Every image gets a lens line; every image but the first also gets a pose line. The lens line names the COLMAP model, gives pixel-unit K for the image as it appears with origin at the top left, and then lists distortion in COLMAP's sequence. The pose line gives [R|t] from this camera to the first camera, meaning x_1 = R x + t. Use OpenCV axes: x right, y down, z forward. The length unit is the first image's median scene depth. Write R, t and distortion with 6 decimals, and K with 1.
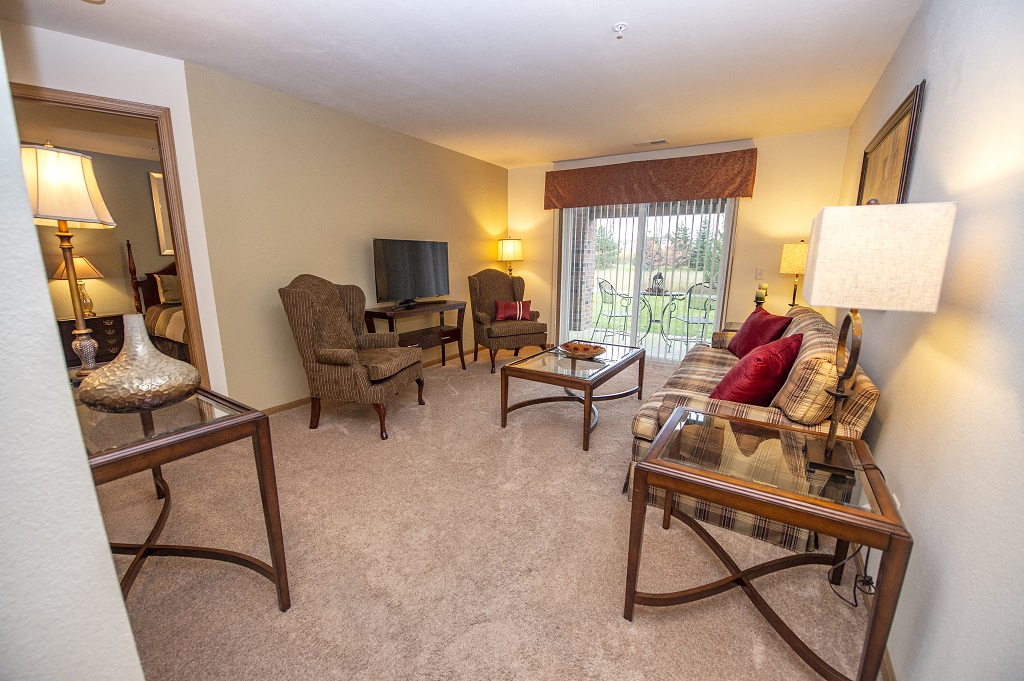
lens RADIAL K [[407.8, 0, 512.8], [0, 407.8, 342.8], [0, 0, 1]] dist [-0.018147, -0.000452]
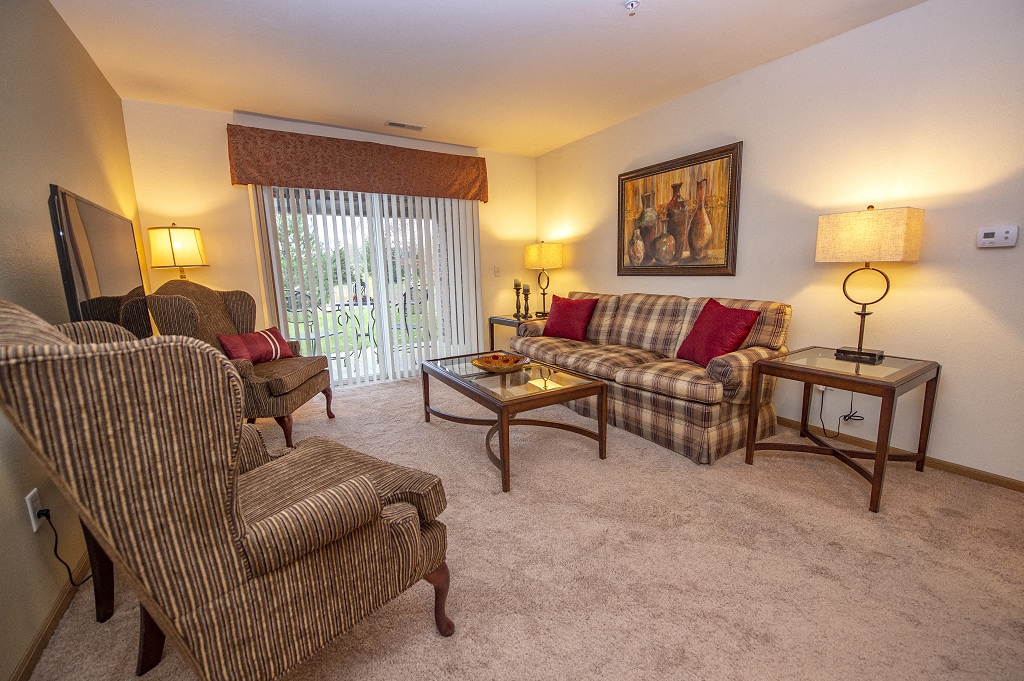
lens RADIAL K [[407.8, 0, 512.8], [0, 407.8, 342.8], [0, 0, 1]] dist [-0.018147, -0.000452]
pose [[0.435956, -0.187392, 0.880243, -0.412375], [0.195469, 0.974449, 0.110638, -0.090745], [-0.878484, 0.123827, 0.461446, 0.451753]]
